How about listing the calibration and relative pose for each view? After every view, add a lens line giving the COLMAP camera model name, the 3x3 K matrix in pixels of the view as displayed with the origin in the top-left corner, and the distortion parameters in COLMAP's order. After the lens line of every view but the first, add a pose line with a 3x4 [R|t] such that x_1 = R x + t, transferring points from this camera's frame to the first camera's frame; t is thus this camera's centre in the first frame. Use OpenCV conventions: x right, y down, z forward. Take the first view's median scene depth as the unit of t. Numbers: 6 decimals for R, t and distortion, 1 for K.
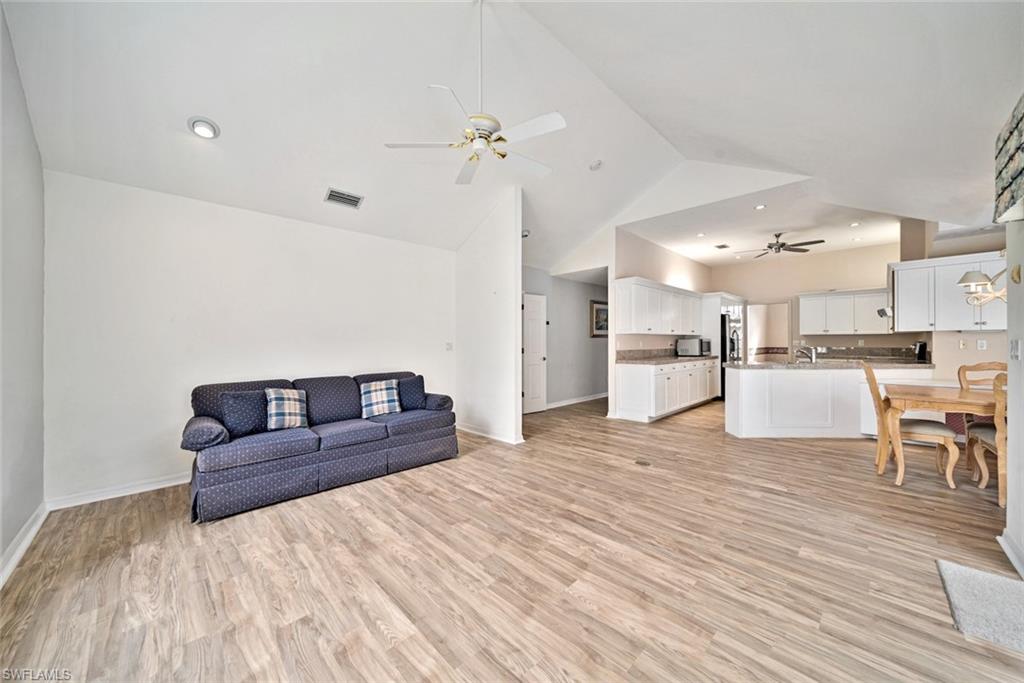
lens RADIAL K [[362.0, 0, 516.6], [0, 362.0, 339.0], [0, 0, 1]] dist [0.000663, -0.001706]
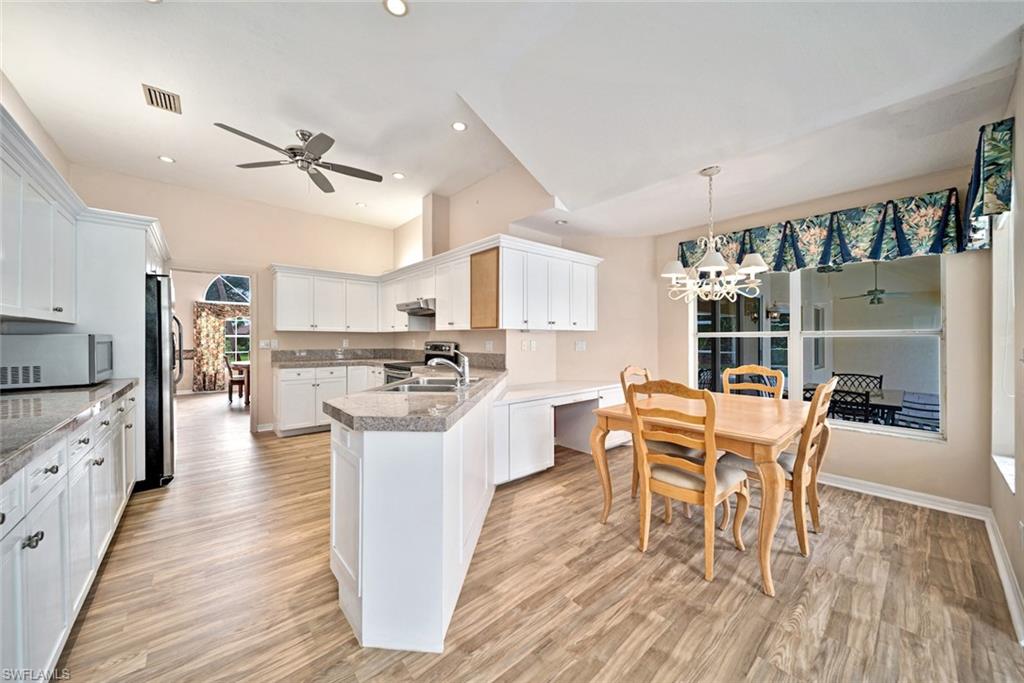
lens RADIAL K [[362.0, 0, 517.8], [0, 362.0, 343.8], [0, 0, 1]] dist [0.000663, -0.001706]
pose [[0.059042, -0.006298, 0.998236, 0.546950], [-0.009126, 0.999935, 0.006849, 0.007824], [-0.998214, -0.009515, 0.058980, 1.622988]]
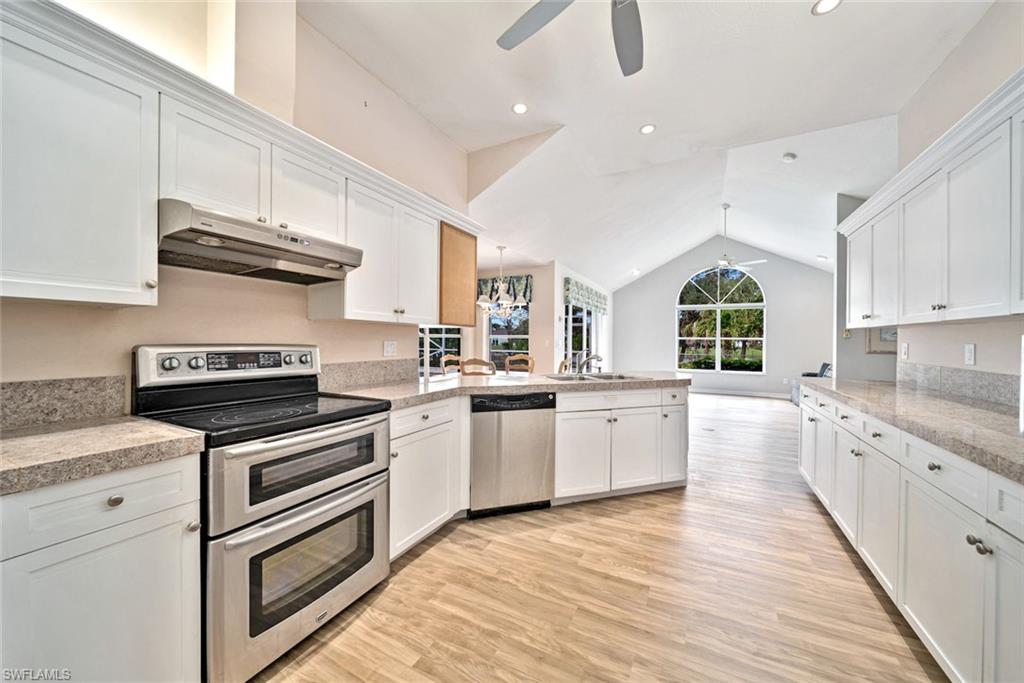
lens RADIAL K [[362.0, 0, 520.1], [0, 362.0, 346.8], [0, 0, 1]] dist [0.000663, -0.001706]
pose [[-0.948918, 0.003388, -0.315503, 2.094360], [-0.001613, 0.999877, 0.015586, 0.006753], [0.315517, 0.015298, -0.948796, 2.947949]]
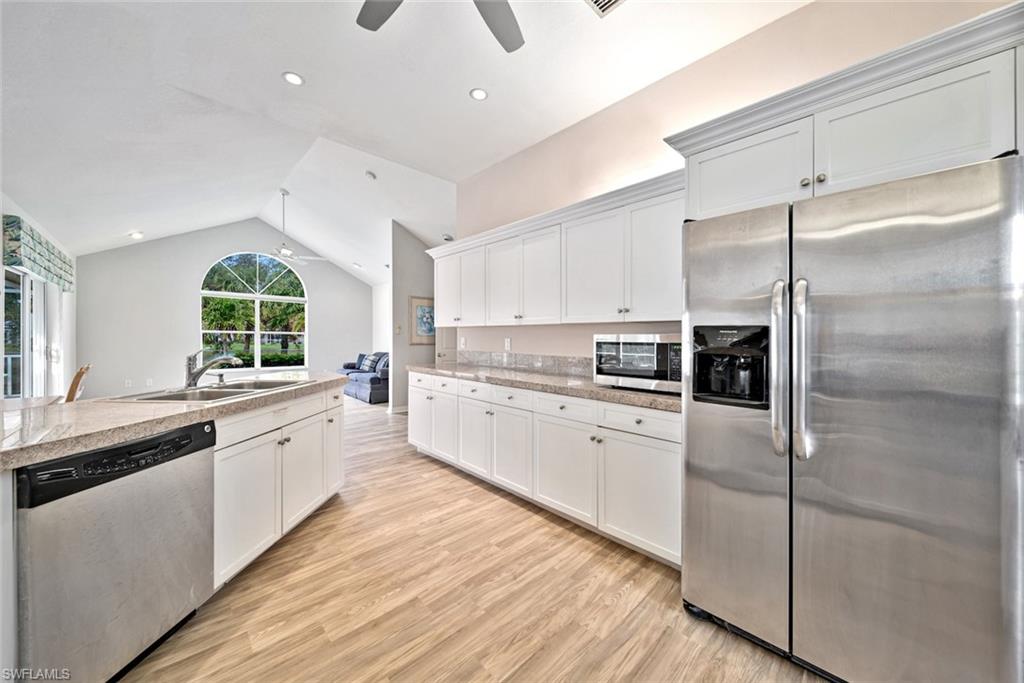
lens RADIAL K [[362.0, 0, 519.0], [0, 362.0, 338.1], [0, 0, 1]] dist [0.000663, -0.001706]
pose [[-0.010651, 0.004896, -0.999931, 2.299711], [-0.003504, 0.999982, 0.004933, 0.004230], [0.999937, 0.003556, -0.010634, 2.551891]]
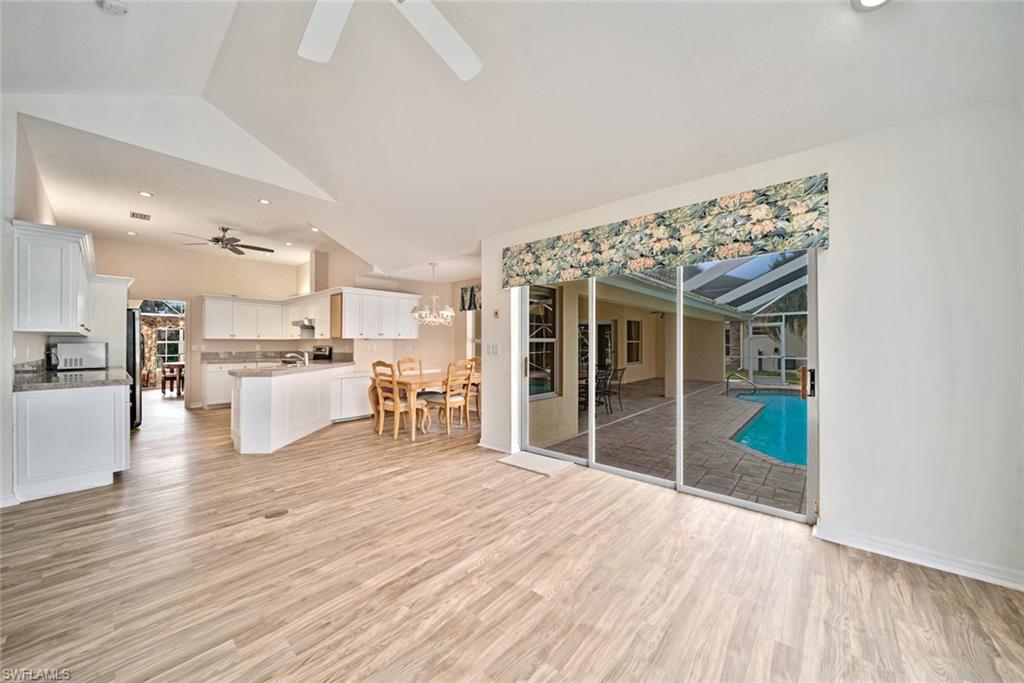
lens RADIAL K [[362.0, 0, 518.5], [0, 362.0, 345.1], [0, 0, 1]] dist [0.000663, -0.001706]
pose [[-0.072358, 0.001176, 0.997378, -0.576765], [-0.004601, 0.999988, -0.001513, 0.004875], [-0.997368, -0.004699, -0.072351, 0.796307]]
